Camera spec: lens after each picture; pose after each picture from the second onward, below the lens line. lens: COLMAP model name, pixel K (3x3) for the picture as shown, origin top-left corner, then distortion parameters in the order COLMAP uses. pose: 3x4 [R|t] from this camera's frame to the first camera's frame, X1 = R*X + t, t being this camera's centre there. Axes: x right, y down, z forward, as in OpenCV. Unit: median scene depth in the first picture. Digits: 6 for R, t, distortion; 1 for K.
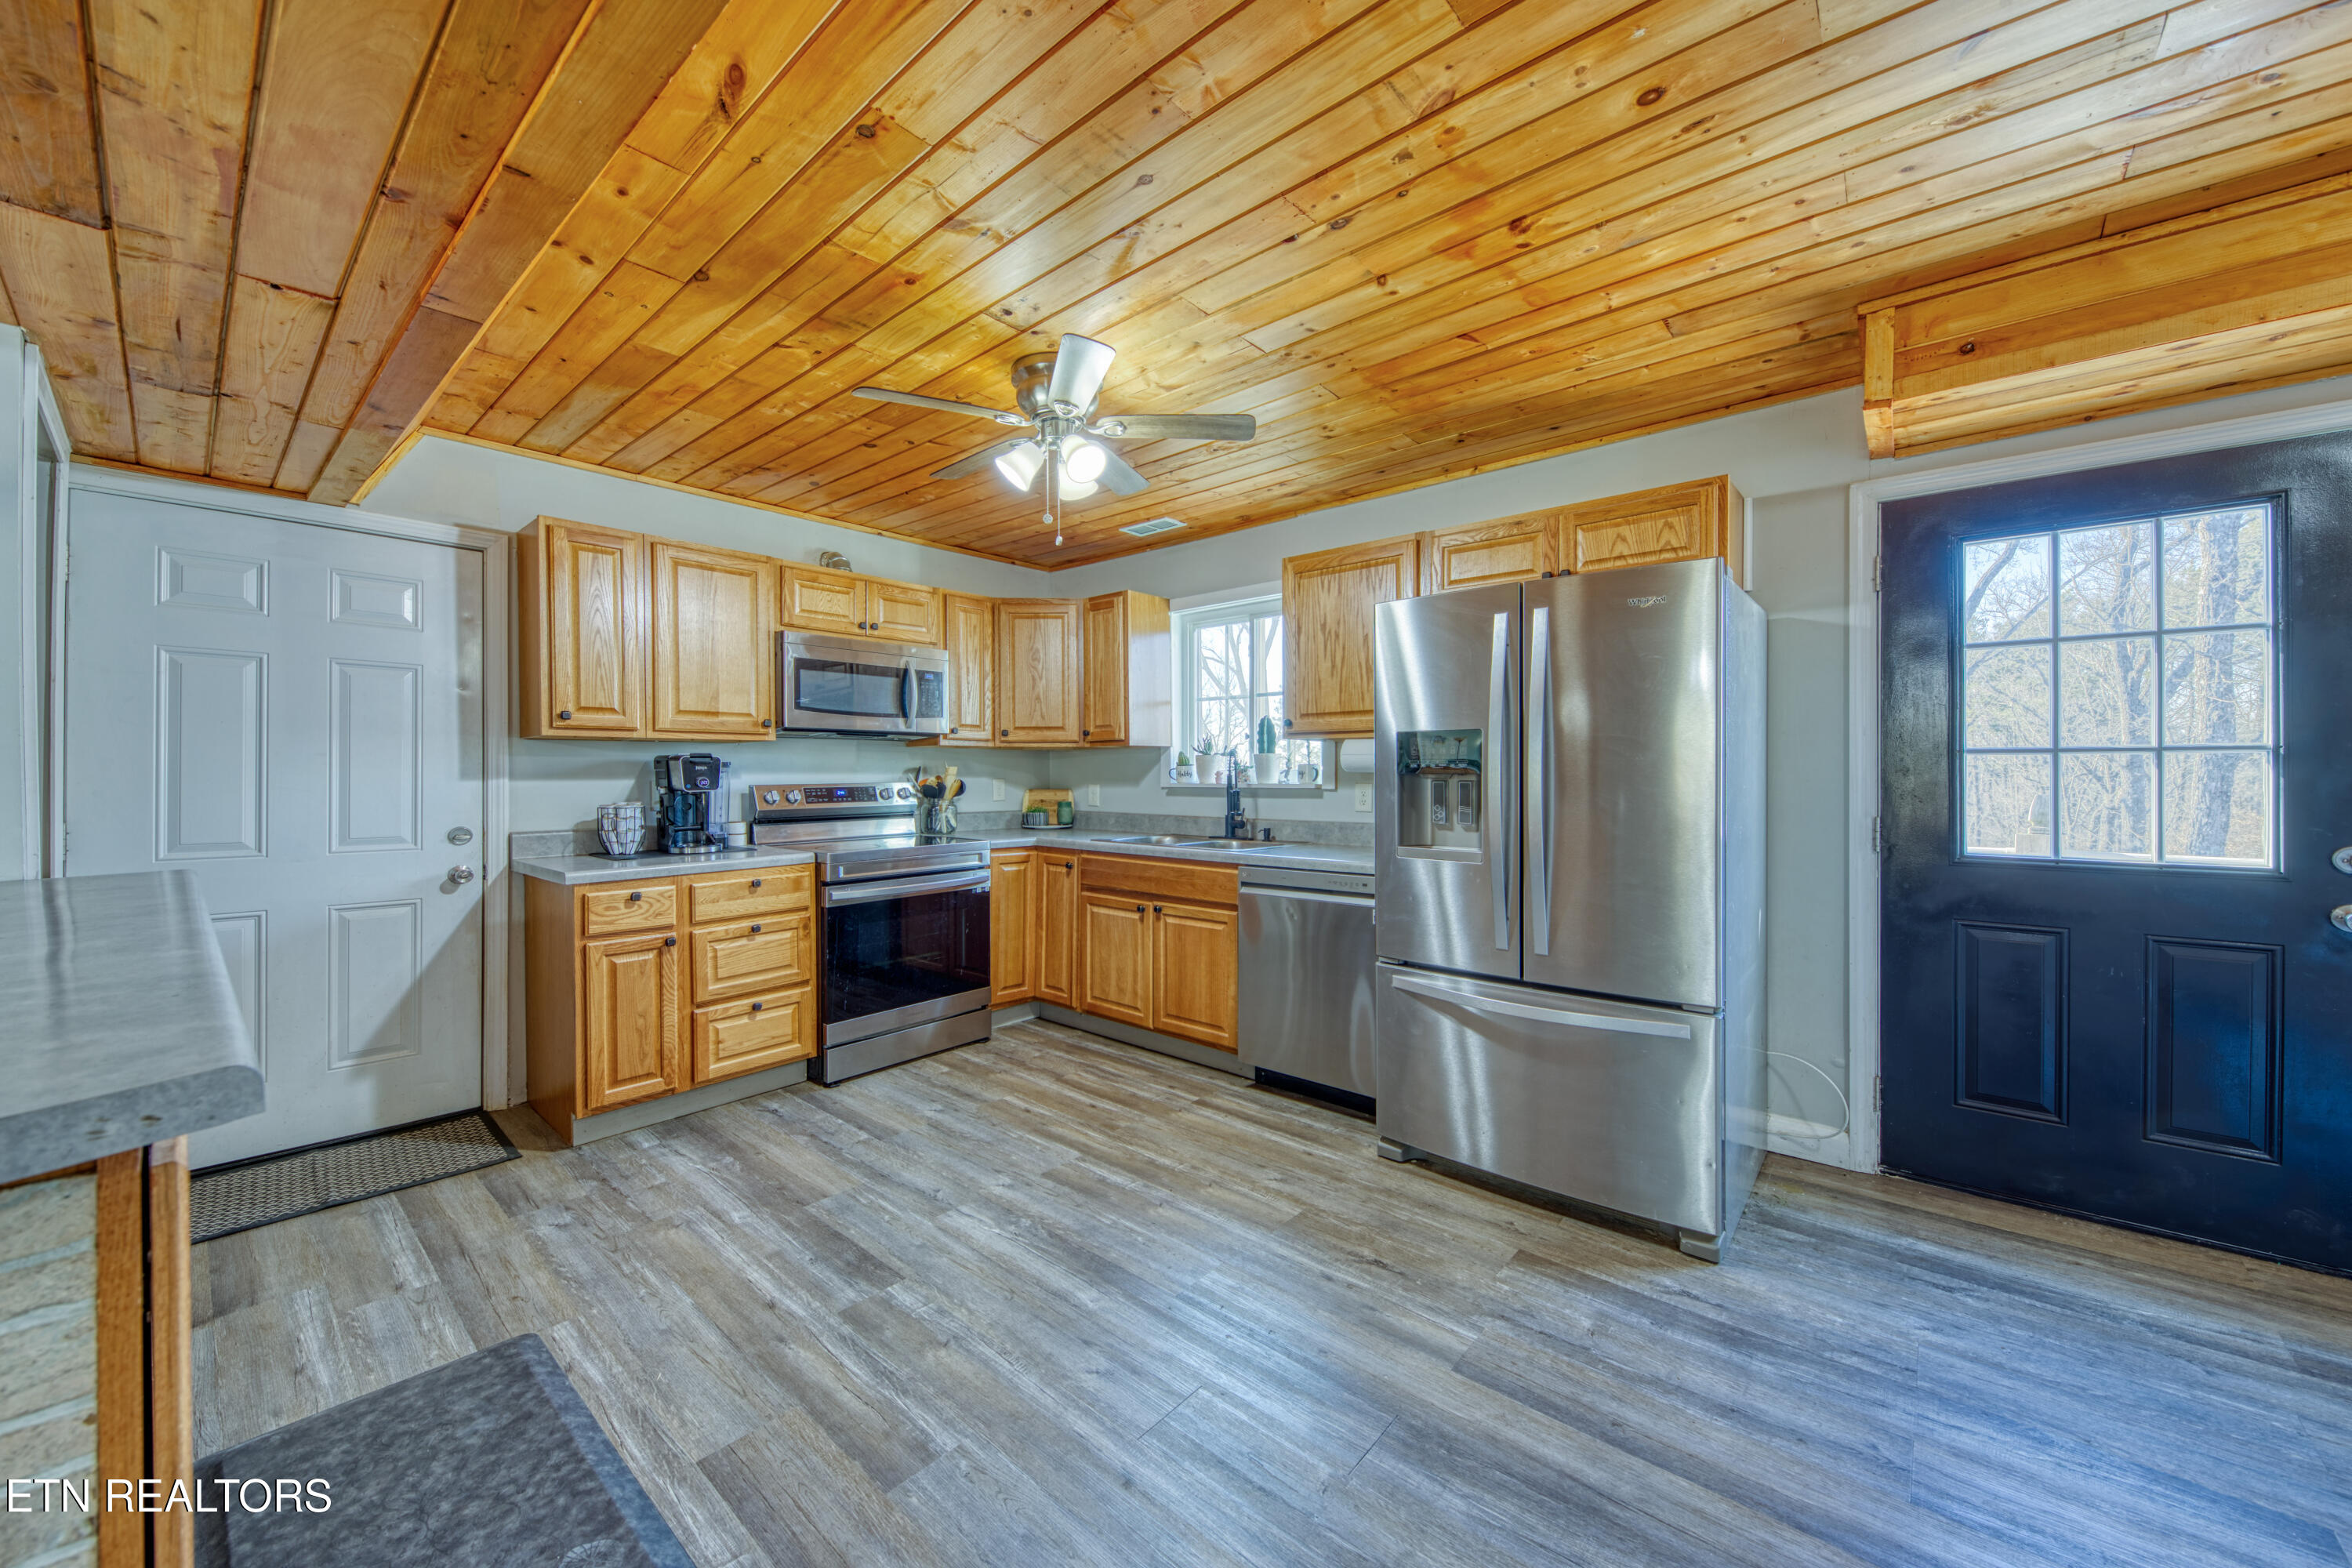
lens RADIAL K [[846.6, 0, 1170.6], [0, 846.6, 772.6], [0, 0, 1]] dist [0.000520, -0.002048]
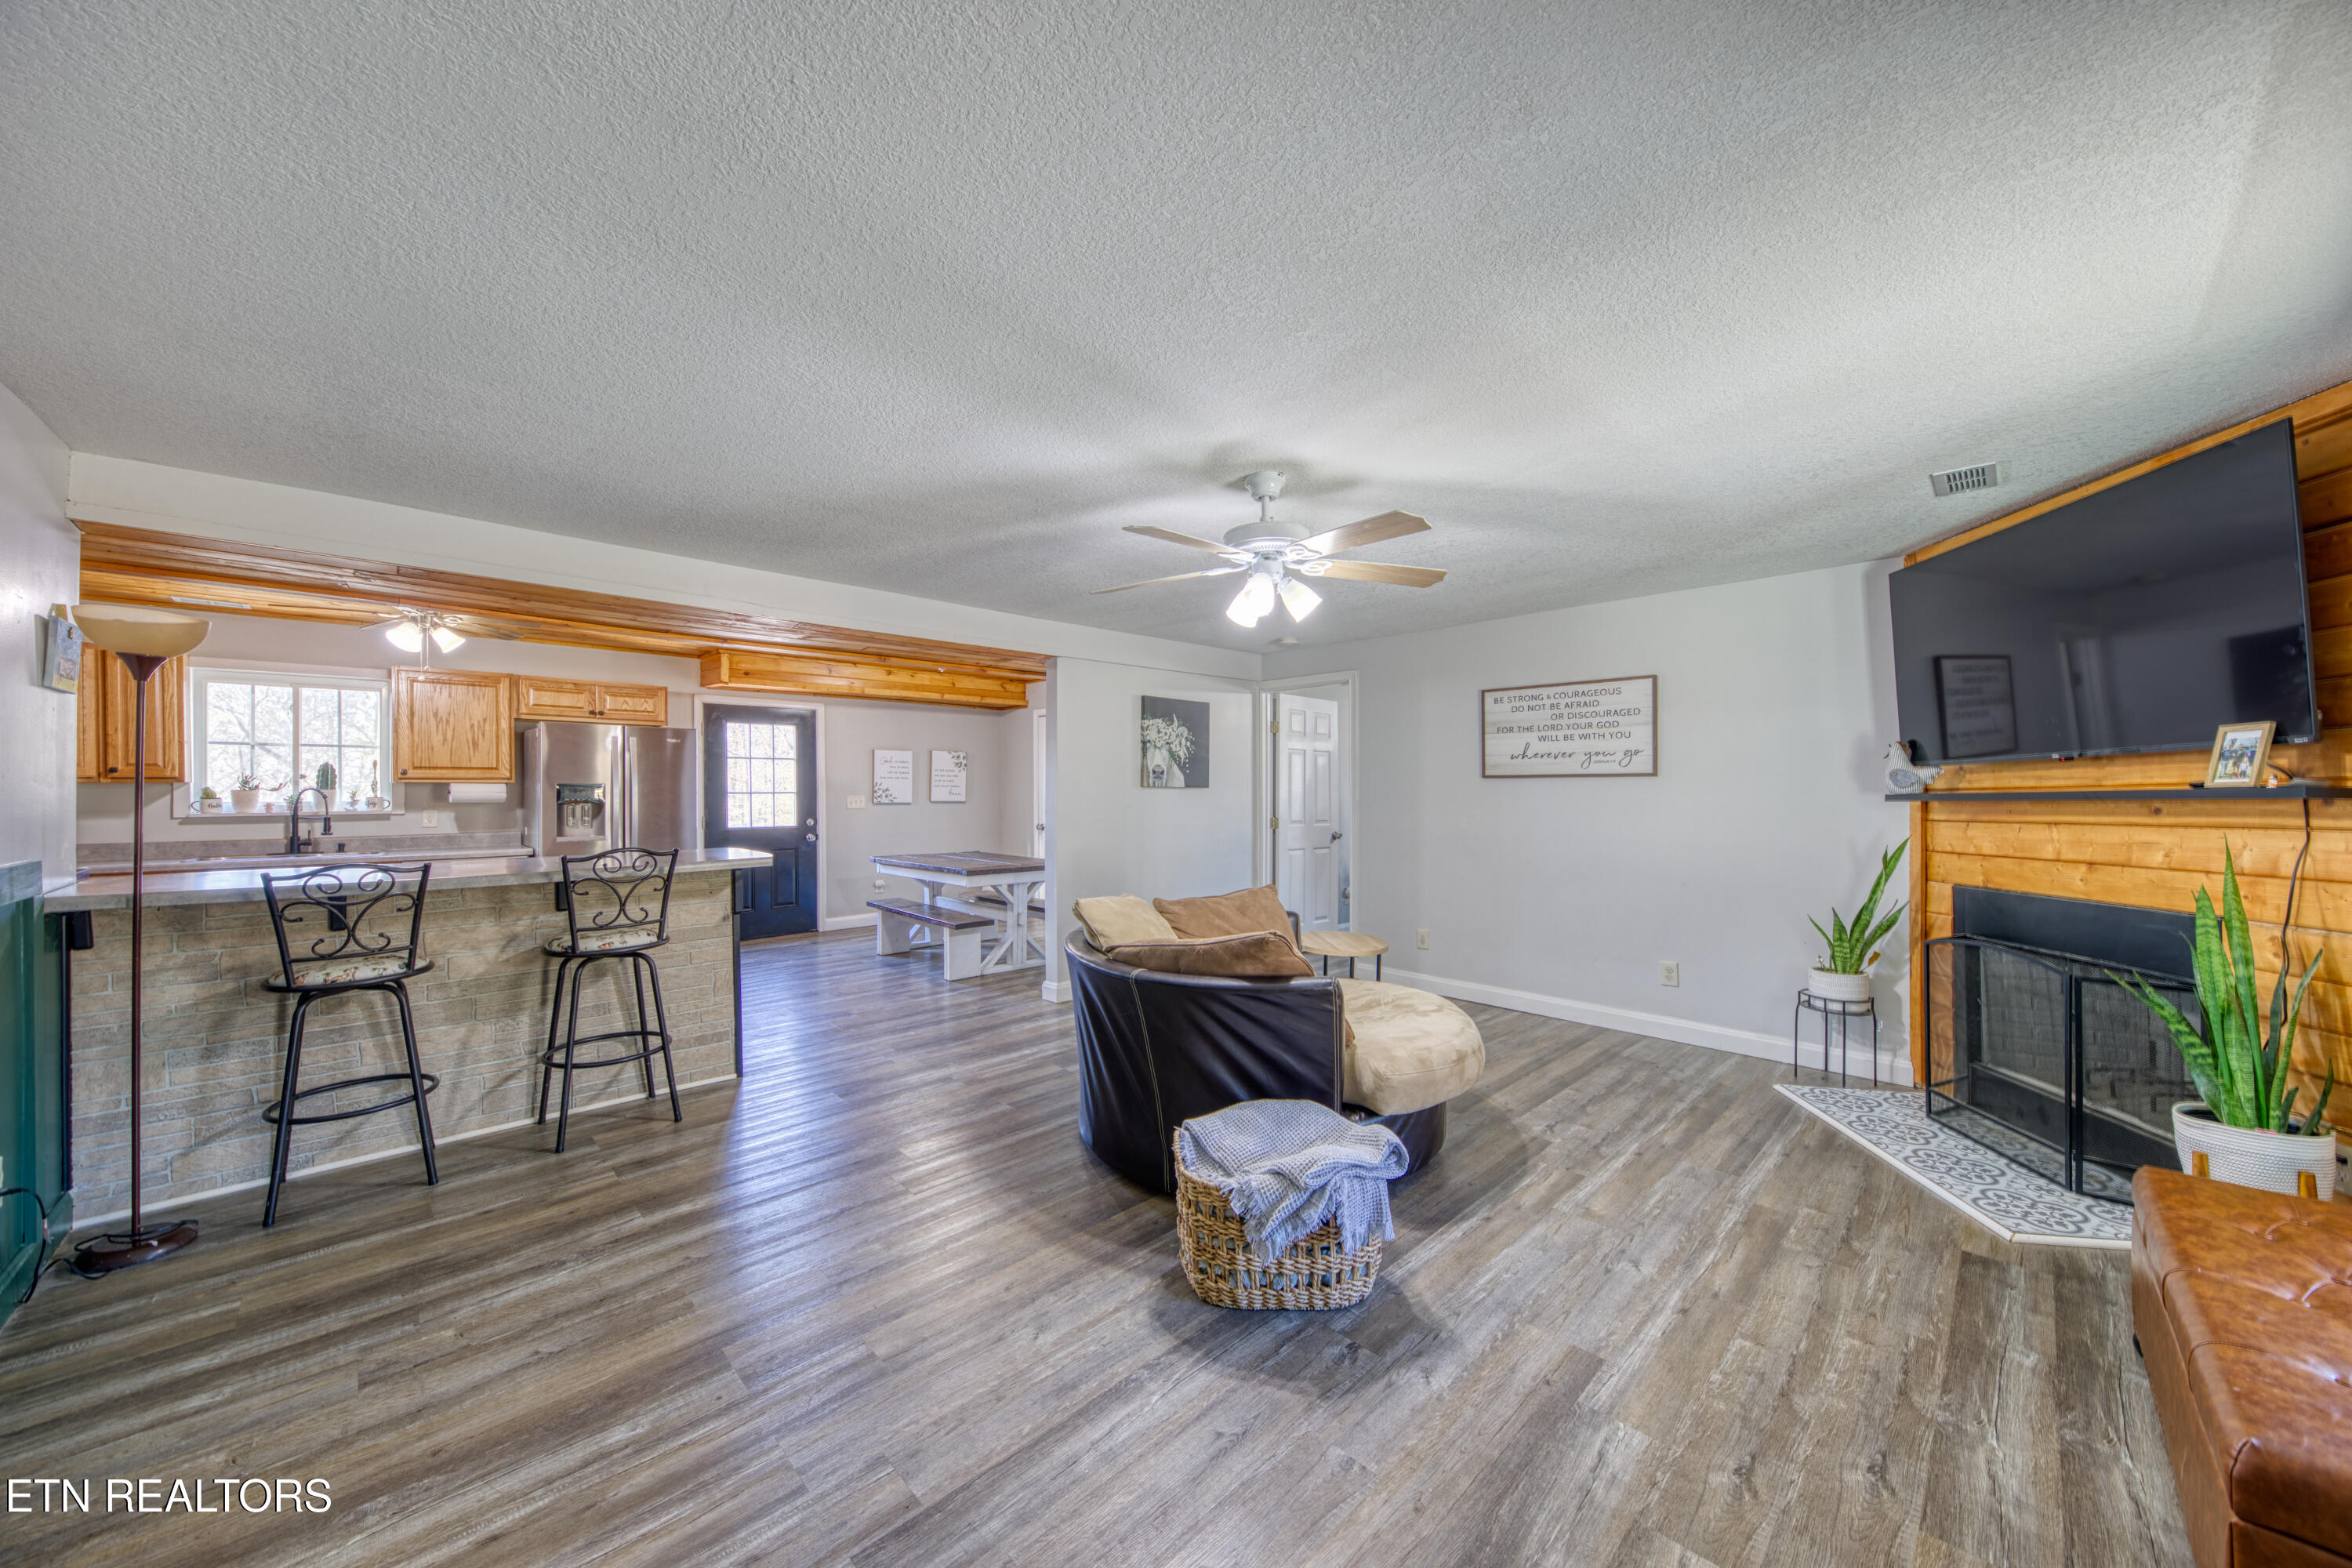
lens RADIAL K [[846.6, 0, 1169.5], [0, 846.6, 791.2], [0, 0, 1]] dist [0.000520, -0.002048]
pose [[0.091163, 0.004908, 0.995824, -1.144734], [0.008346, 0.999949, -0.005693, -0.000790], [-0.995801, 0.008831, 0.091118, -0.492369]]
